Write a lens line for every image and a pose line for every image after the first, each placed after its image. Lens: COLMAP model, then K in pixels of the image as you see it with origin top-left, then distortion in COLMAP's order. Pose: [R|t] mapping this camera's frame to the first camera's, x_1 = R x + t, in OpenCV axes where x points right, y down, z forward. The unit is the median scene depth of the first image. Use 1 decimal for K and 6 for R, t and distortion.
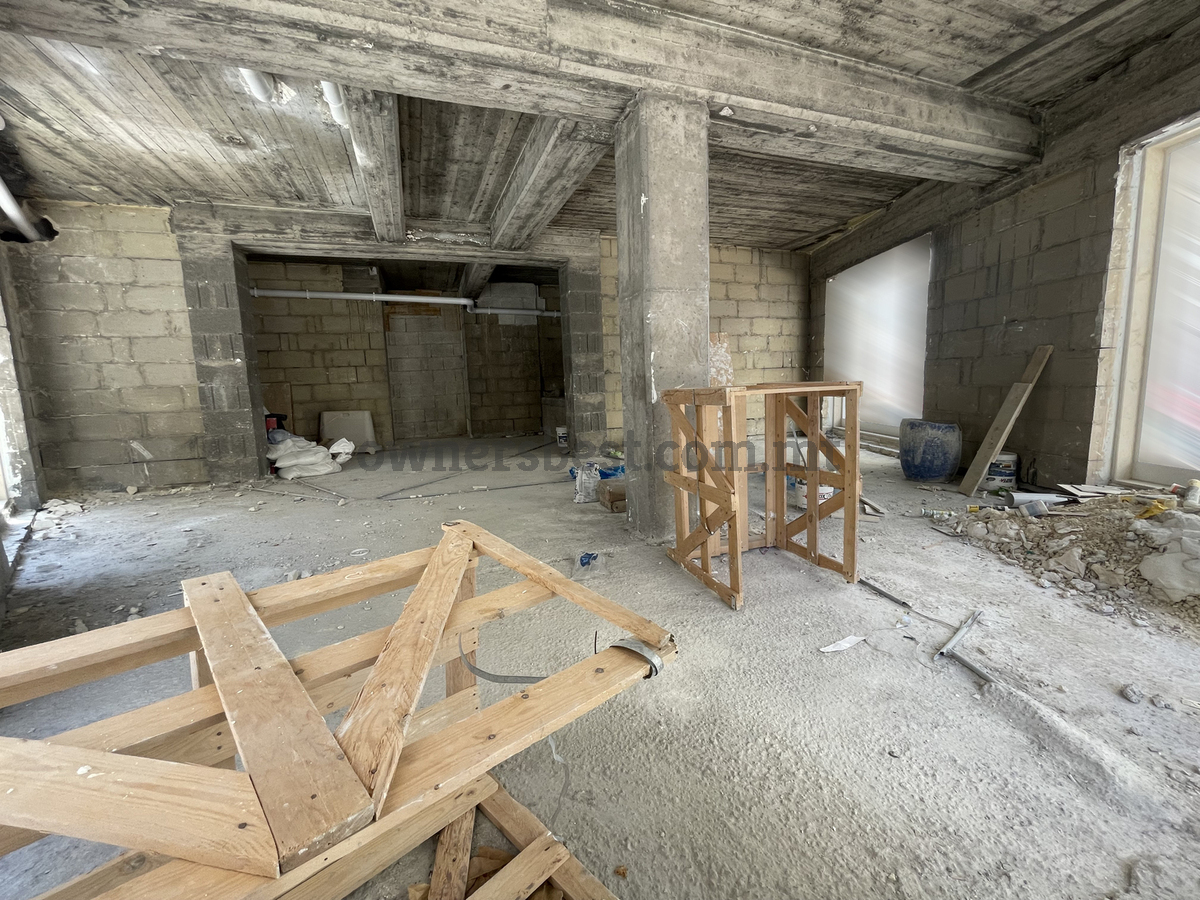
lens RADIAL K [[491.6, 0, 597.2], [0, 491.6, 447.3], [0, 0, 1]] dist [0.008759, -0.003208]
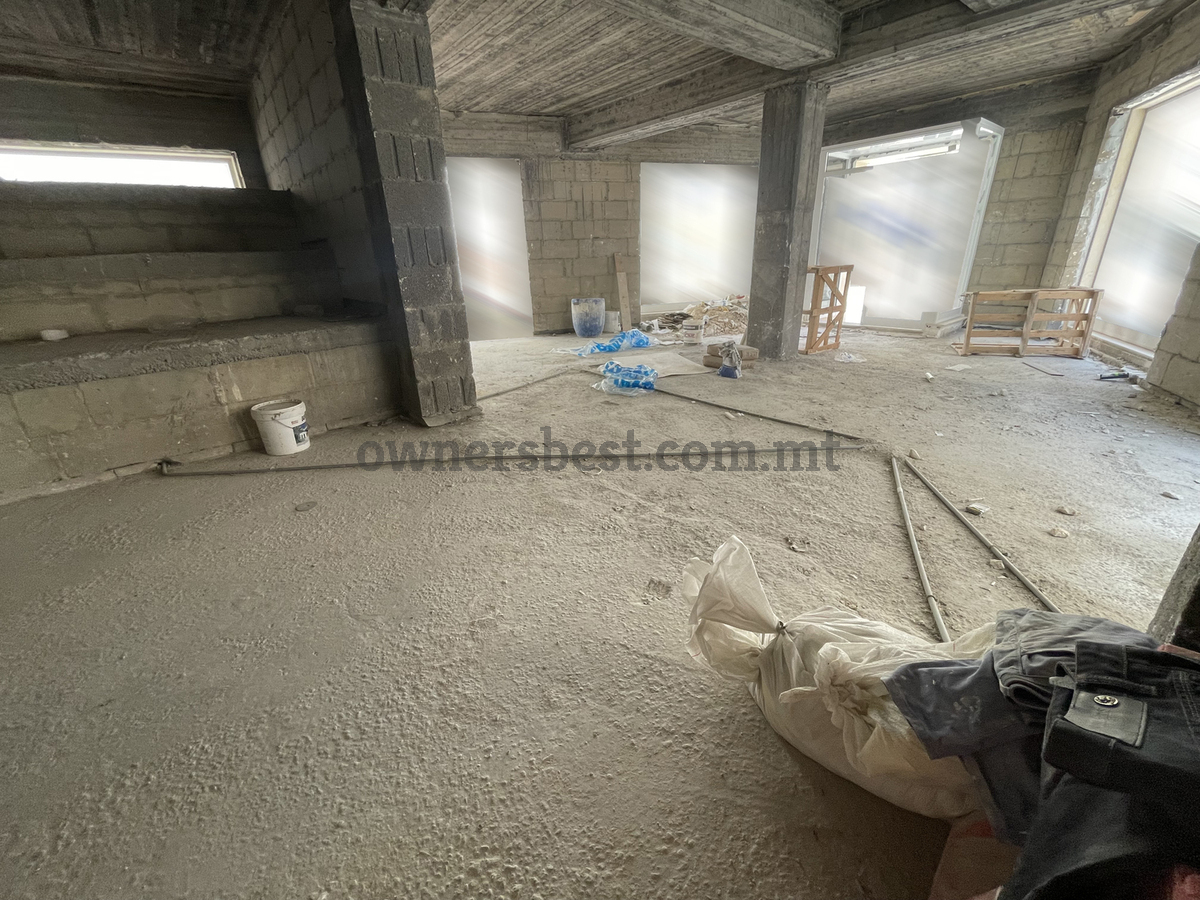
lens RADIAL K [[491.6, 0, 600.9], [0, 491.6, 447.1], [0, 0, 1]] dist [0.008759, -0.003208]
pose [[-0.321614, -0.306877, 0.895763, -0.899731], [0.164592, 0.913504, 0.372049, -0.195311], [-0.932456, 0.267091, -0.243286, 1.423696]]
